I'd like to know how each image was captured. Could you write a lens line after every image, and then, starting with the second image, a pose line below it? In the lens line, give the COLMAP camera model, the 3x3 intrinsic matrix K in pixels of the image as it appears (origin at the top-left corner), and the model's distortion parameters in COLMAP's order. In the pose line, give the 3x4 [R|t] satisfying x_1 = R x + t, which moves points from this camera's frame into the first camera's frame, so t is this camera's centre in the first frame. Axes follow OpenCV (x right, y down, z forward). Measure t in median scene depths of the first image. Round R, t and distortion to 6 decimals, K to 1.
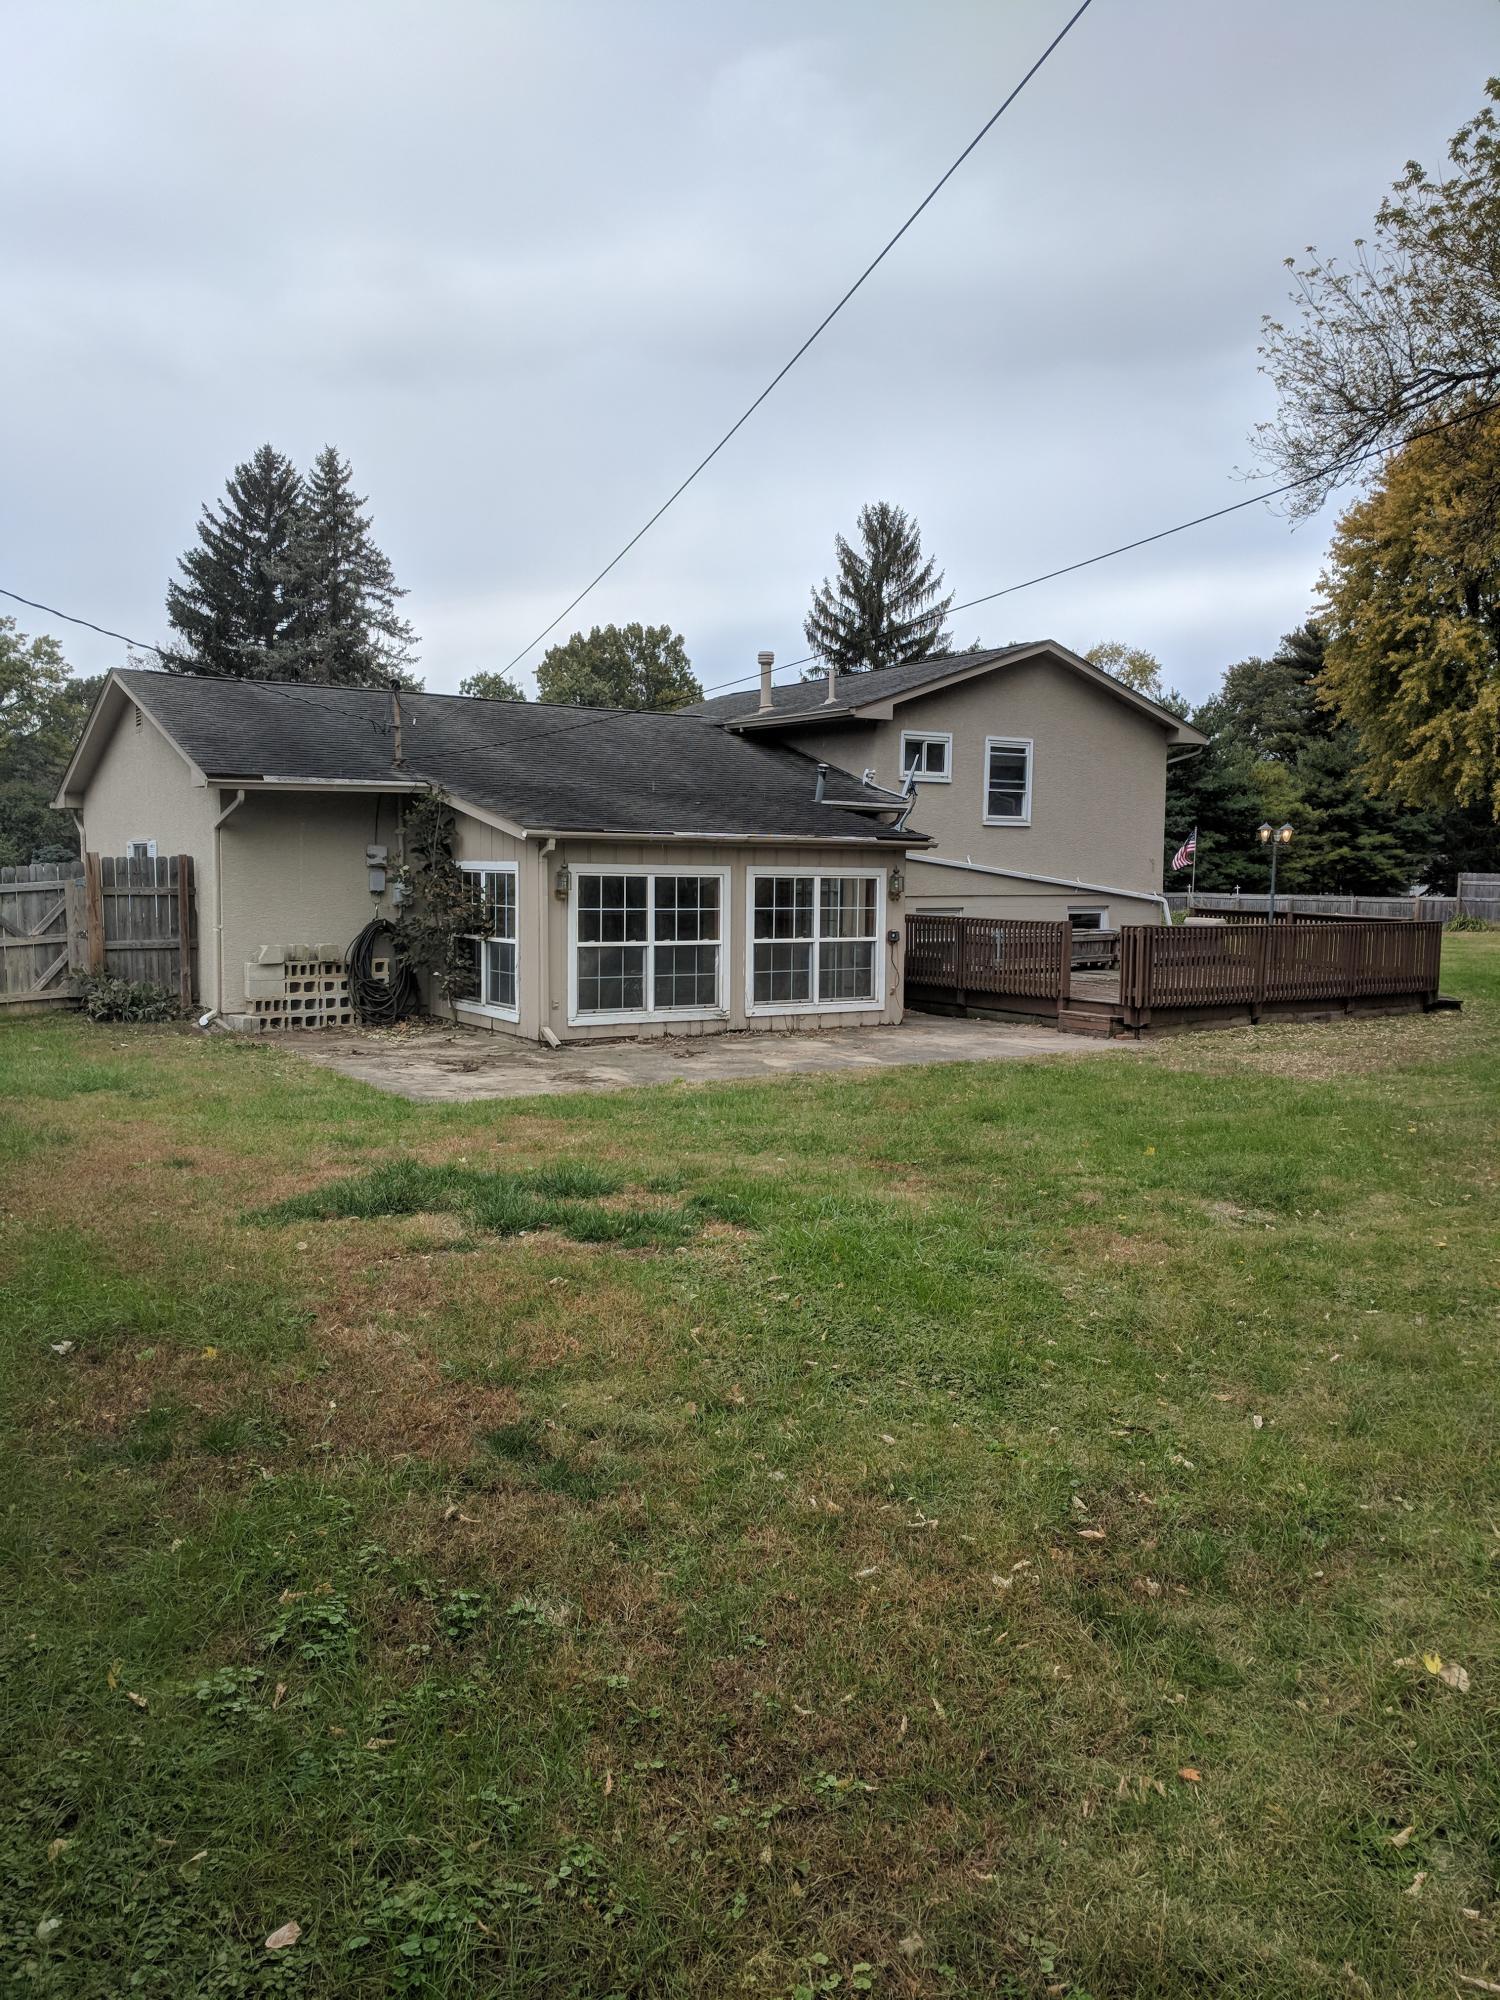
lens RADIAL K [[1495.9, 0, 746.4], [0, 1495.9, 994.4], [0, 0, 1]] dist [0.001383, 0.013267]
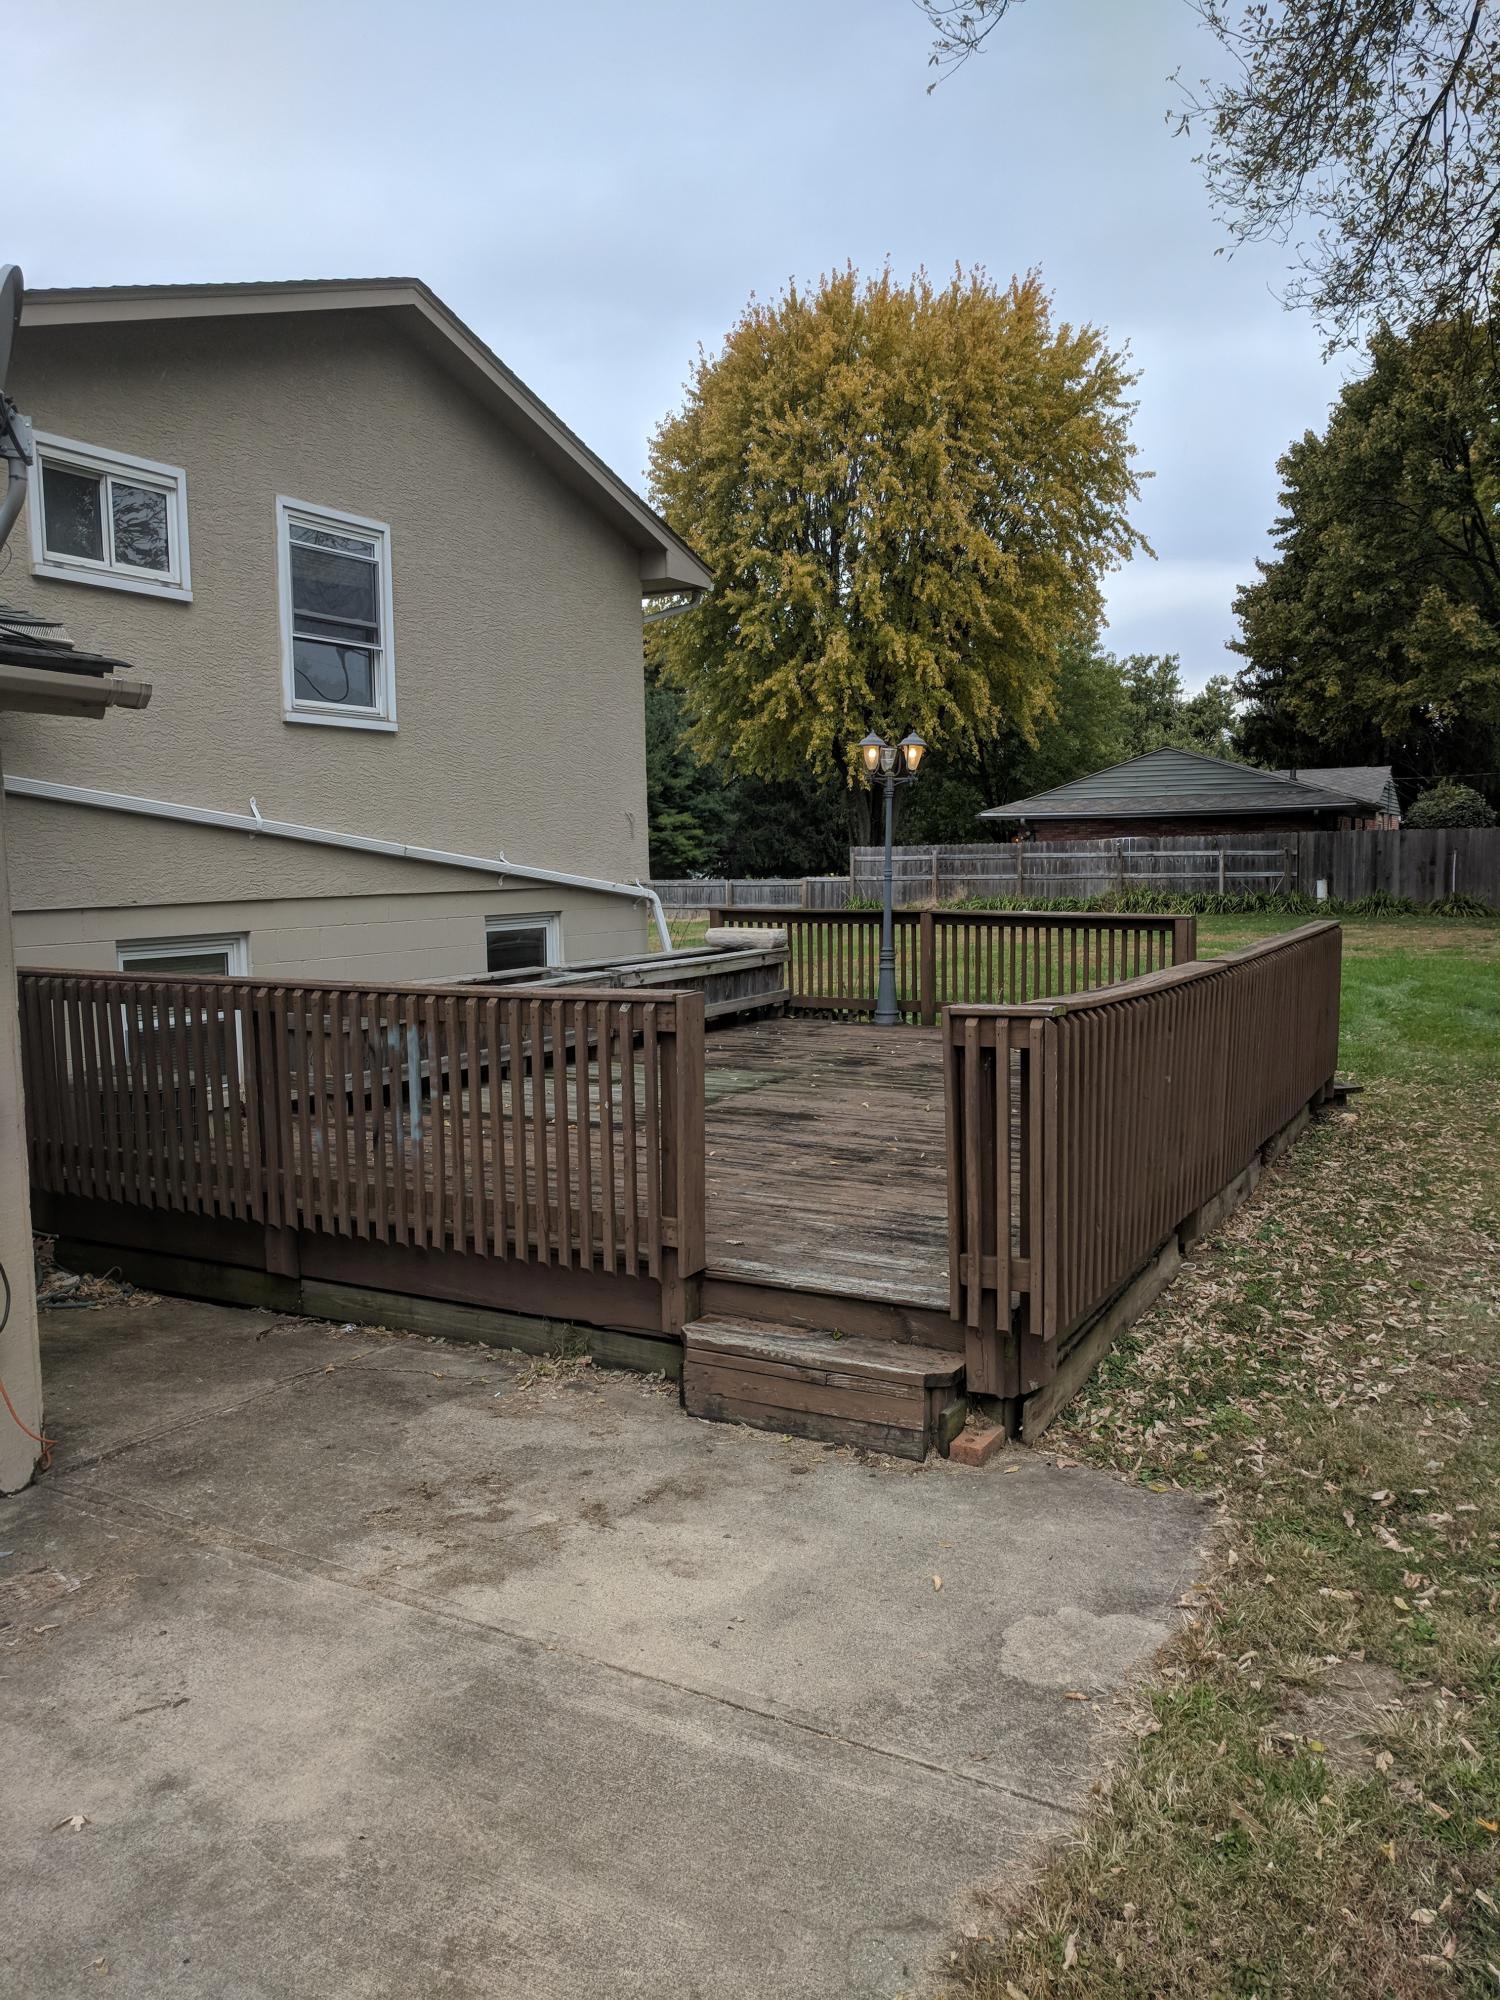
lens RADIAL K [[1495.9, 0, 746.4], [0, 1495.9, 994.4], [0, 0, 1]] dist [0.001383, 0.013267]
pose [[0.884064, -0.065870, 0.462701, 0.033299], [0.063510, 0.997767, 0.020695, -0.017800], [-0.463031, 0.011091, 0.886273, 0.252397]]
